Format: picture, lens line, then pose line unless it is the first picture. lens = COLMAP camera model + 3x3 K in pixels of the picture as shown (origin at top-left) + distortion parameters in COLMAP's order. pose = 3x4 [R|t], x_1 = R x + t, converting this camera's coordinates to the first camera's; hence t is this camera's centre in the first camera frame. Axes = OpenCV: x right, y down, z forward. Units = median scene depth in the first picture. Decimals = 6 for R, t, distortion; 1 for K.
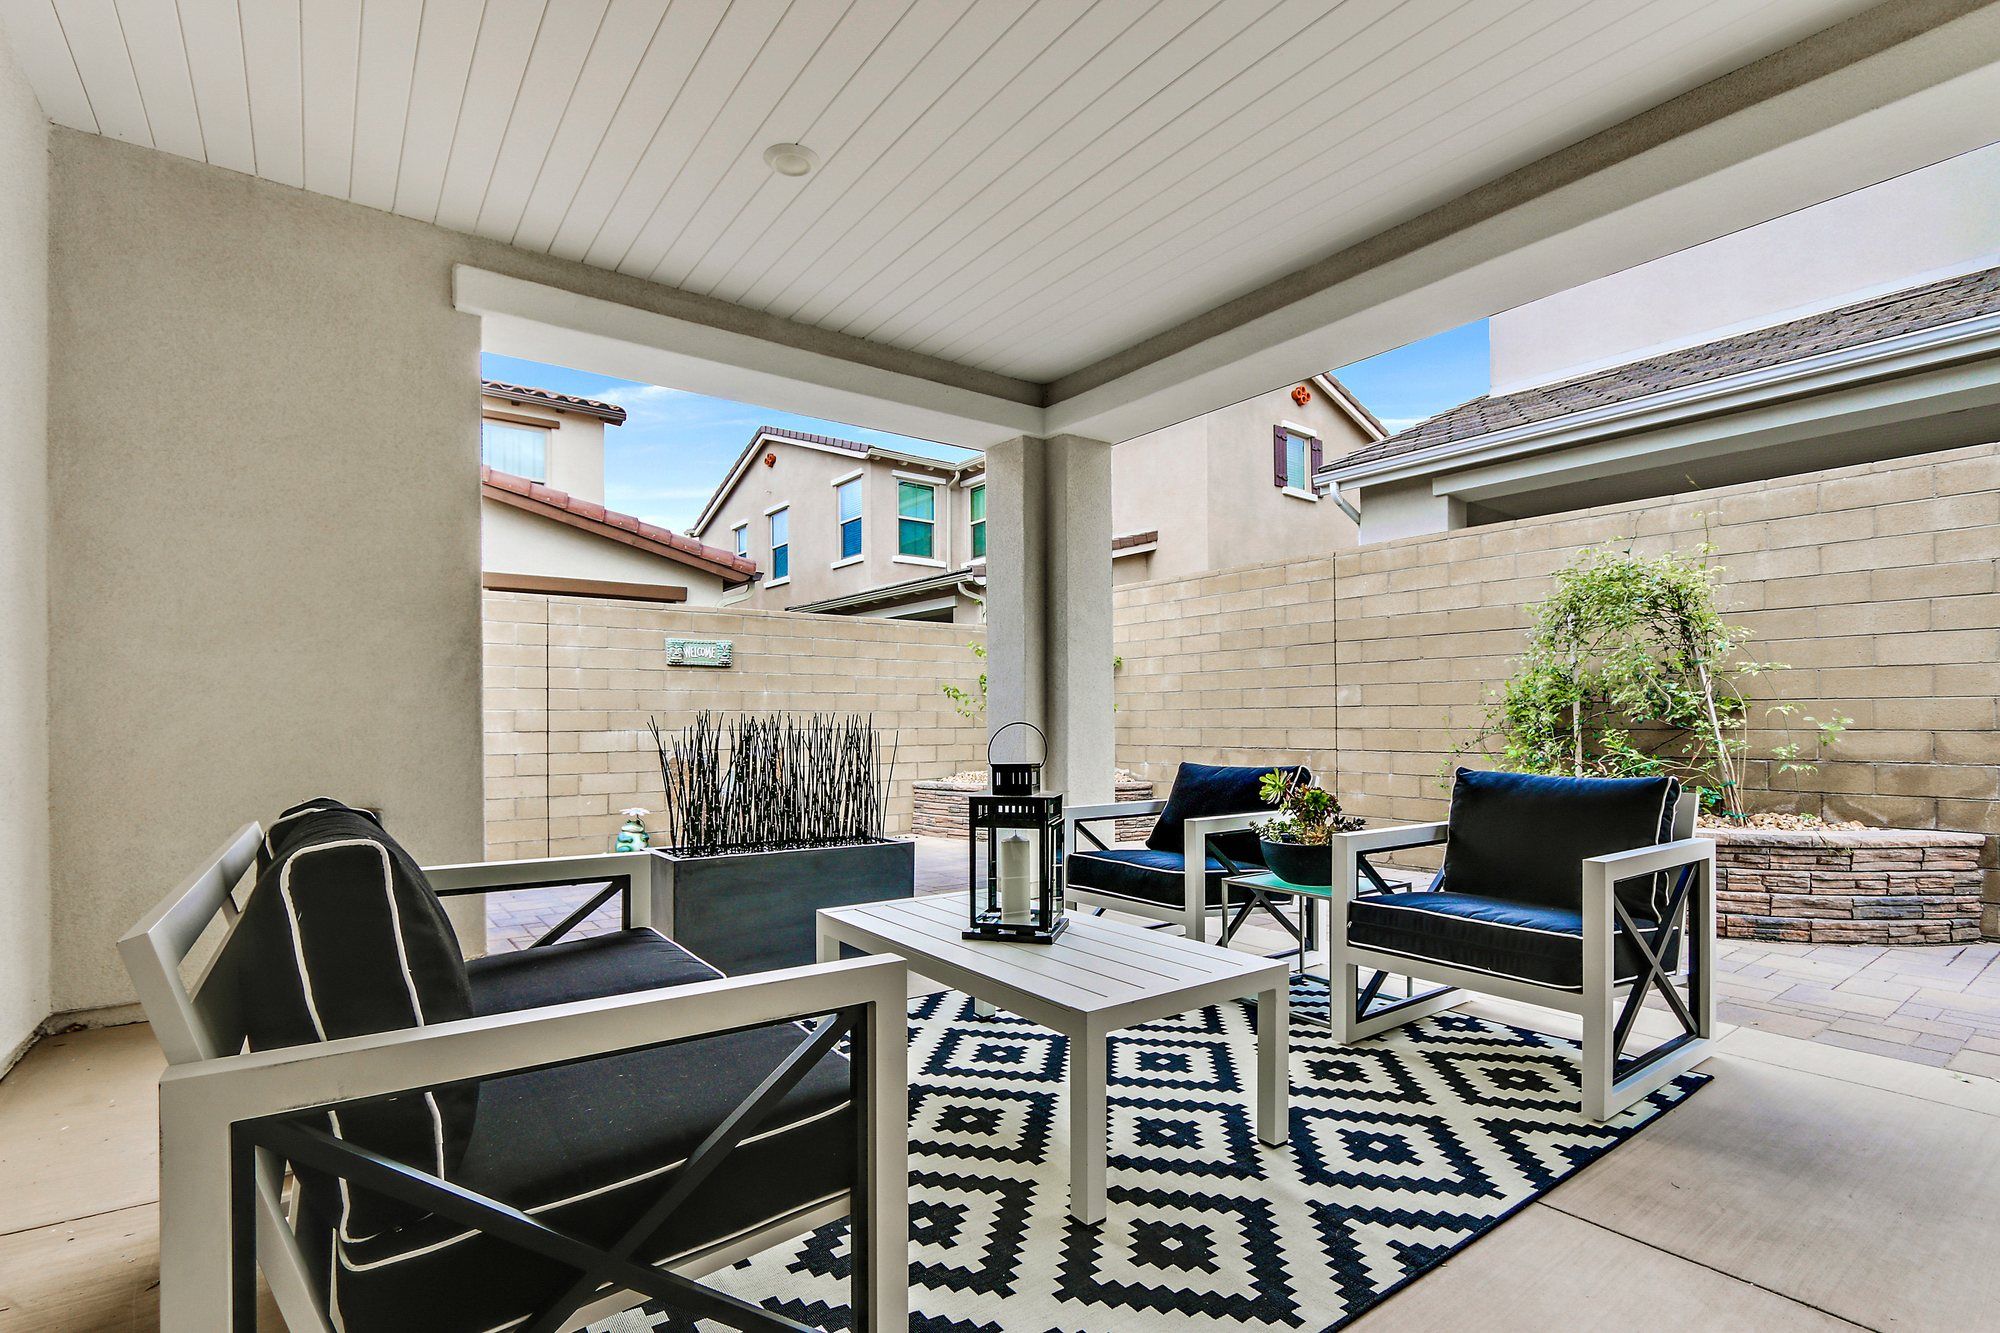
lens RADIAL K [[945.1, 0, 1000.1], [0, 945.1, 711.7], [0, 0, 1]] dist [-0.002514, 0.000582]
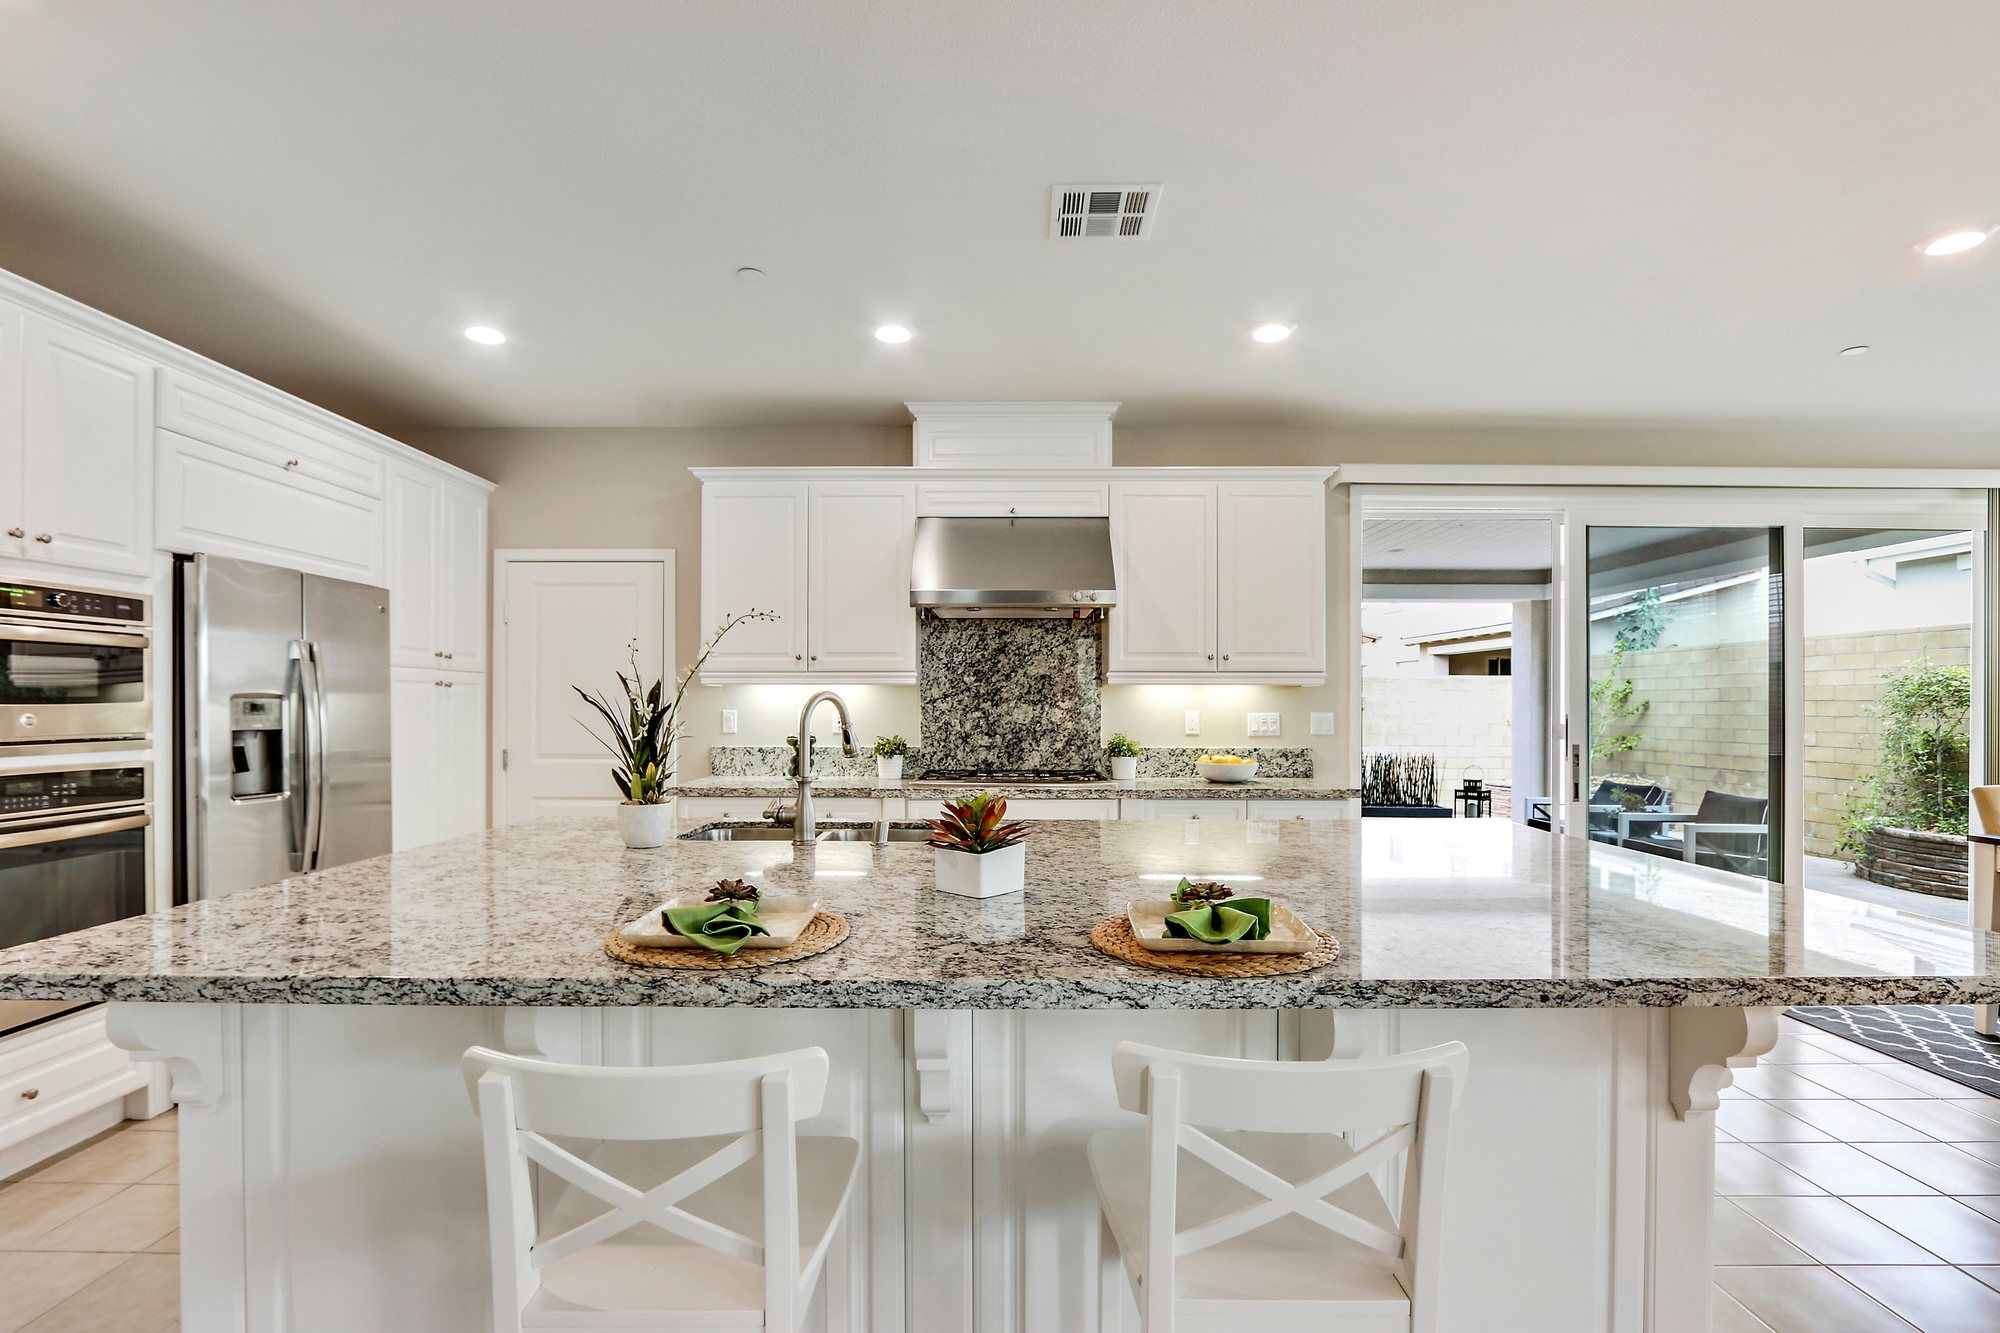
lens RADIAL K [[945.1, 0, 1000.1], [0, 945.1, 711.7], [0, 0, 1]] dist [-0.002514, 0.000582]
pose [[0.811390, 0.009833, -0.584423, 0.218431], [-0.000978, 0.999880, 0.015465, -0.082254], [0.584505, -0.011976, 0.811302, -0.930107]]
